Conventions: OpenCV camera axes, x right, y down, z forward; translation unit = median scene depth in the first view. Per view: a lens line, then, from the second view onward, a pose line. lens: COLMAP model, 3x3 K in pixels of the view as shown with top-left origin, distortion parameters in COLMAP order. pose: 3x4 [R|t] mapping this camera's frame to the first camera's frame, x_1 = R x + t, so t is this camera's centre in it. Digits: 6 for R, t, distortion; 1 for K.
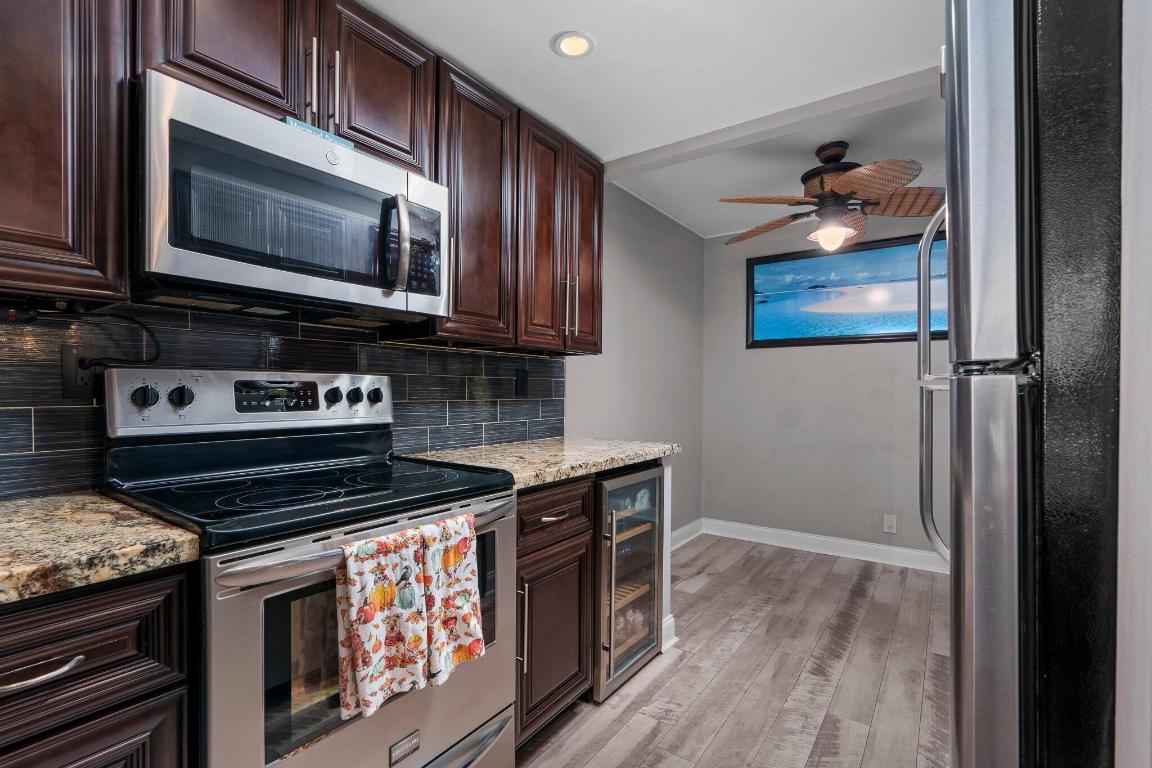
lens RADIAL K [[521.1, 0, 572.6], [0, 521.1, 387.7], [0, 0, 1]] dist [-0.005810, 0.000194]
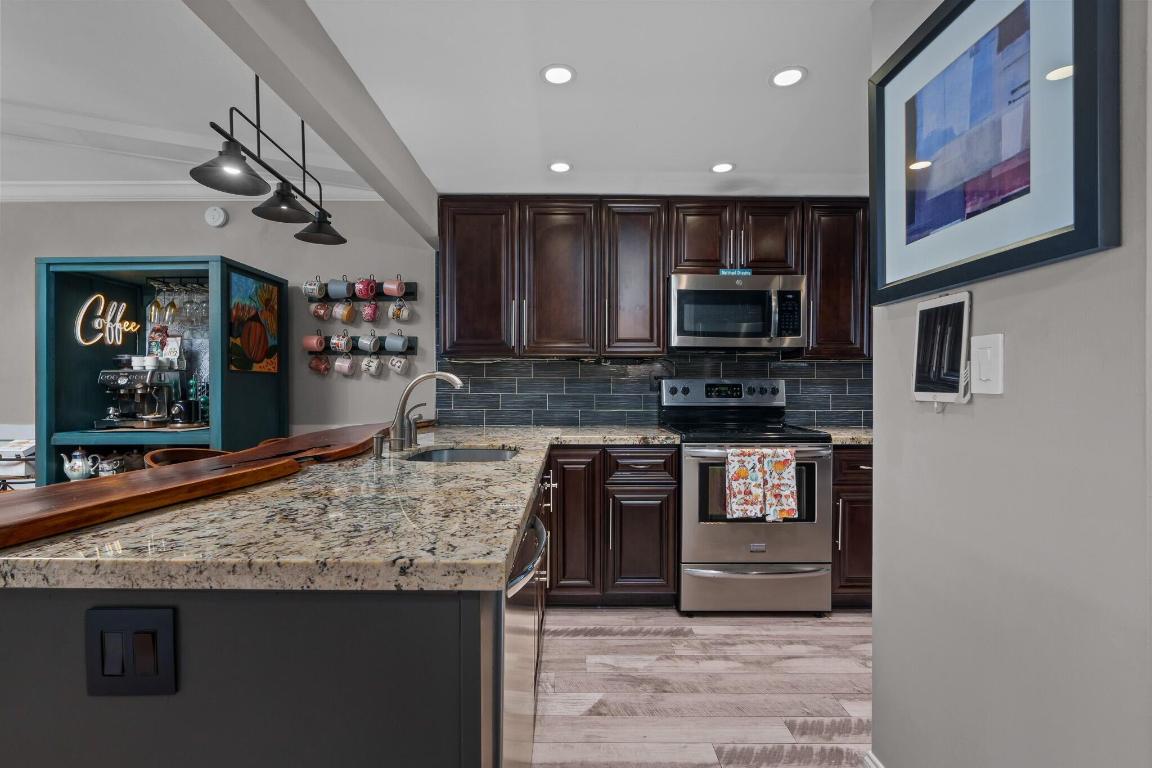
lens RADIAL K [[521.1, 0, 572.6], [0, 521.1, 387.7], [0, 0, 1]] dist [-0.005810, 0.000194]
pose [[0.578501, 0.000955, -0.815681, 0.820791], [0.002607, 0.999992, 0.003020, -0.004264], [0.815678, -0.003873, 0.578494, -0.746023]]
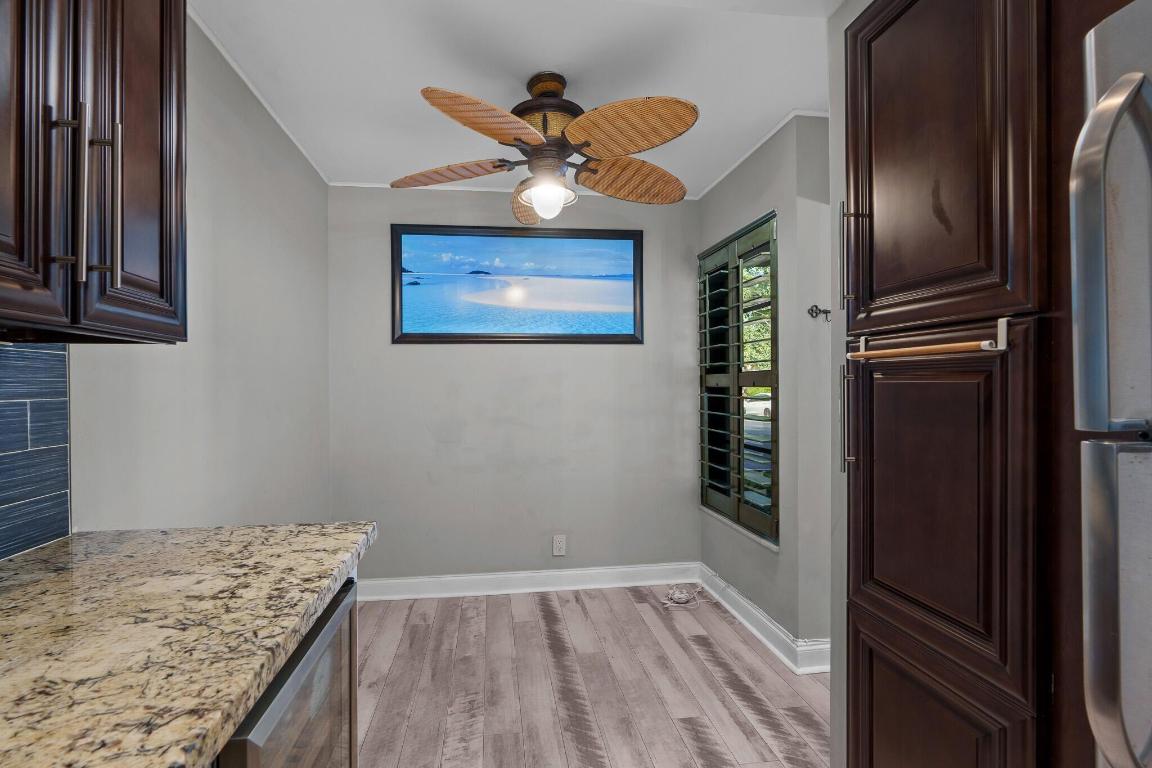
lens RADIAL K [[539.6, 0, 570.9], [0, 539.6, 388.7], [0, 0, 1]] dist [-0.003385, -0.000217]
pose [[0.730714, -0.011371, 0.682589, -0.027850], [0.006775, 0.999933, 0.009406, -0.047621], [-0.682650, -0.002249, 0.730742, 0.776116]]
